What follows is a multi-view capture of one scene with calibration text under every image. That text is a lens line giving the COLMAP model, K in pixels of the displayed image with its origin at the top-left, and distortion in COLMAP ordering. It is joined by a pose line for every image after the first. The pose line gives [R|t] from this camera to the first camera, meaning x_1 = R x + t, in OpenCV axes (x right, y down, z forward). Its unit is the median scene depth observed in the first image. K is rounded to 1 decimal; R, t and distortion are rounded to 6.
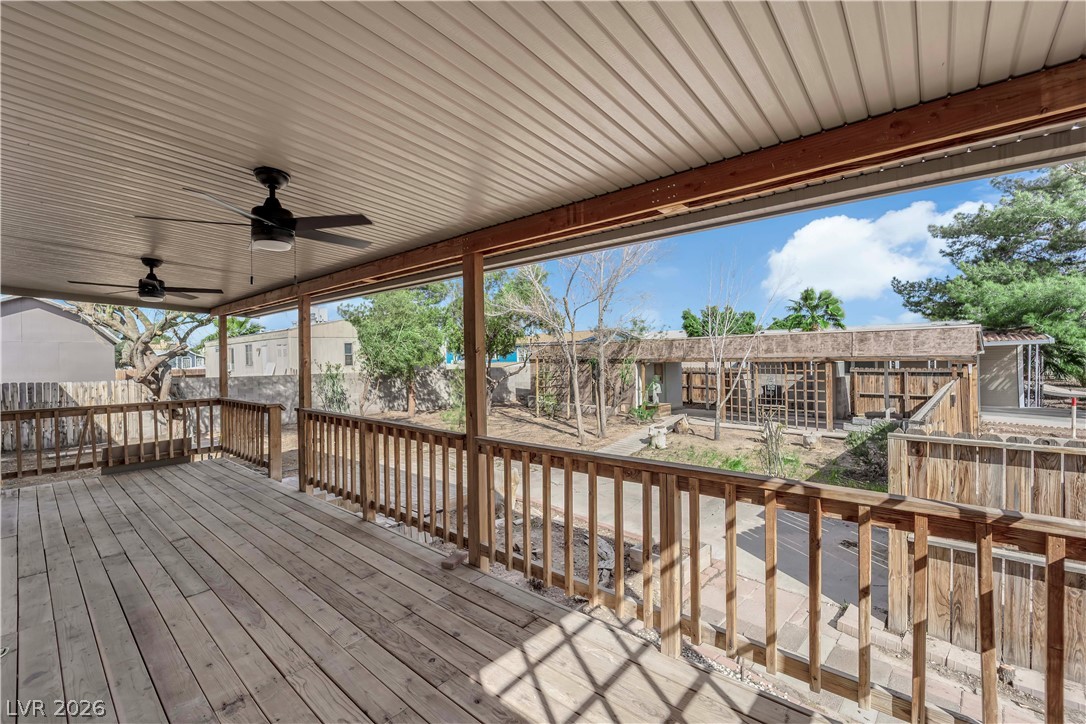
lens RADIAL K [[415.2, 0, 544.5], [0, 415.2, 377.6], [0, 0, 1]] dist [-0.001722, -0.000152]
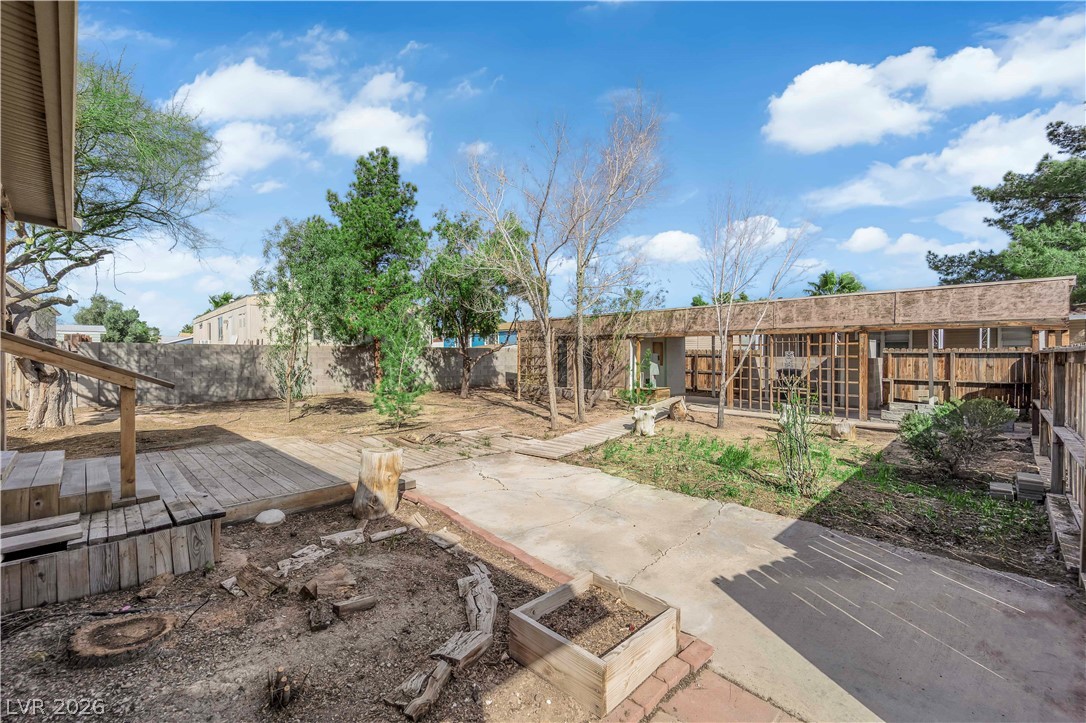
lens RADIAL K [[437.2, 0, 545.3], [0, 437.2, 357.0], [0, 0, 1]] dist [-0.010737, -0.000495]
pose [[0.999586, 0.028487, -0.004096, 0.068793], [-0.028568, 0.999361, -0.021461, 0.035742], [0.003482, 0.021569, 0.999761, 0.139568]]
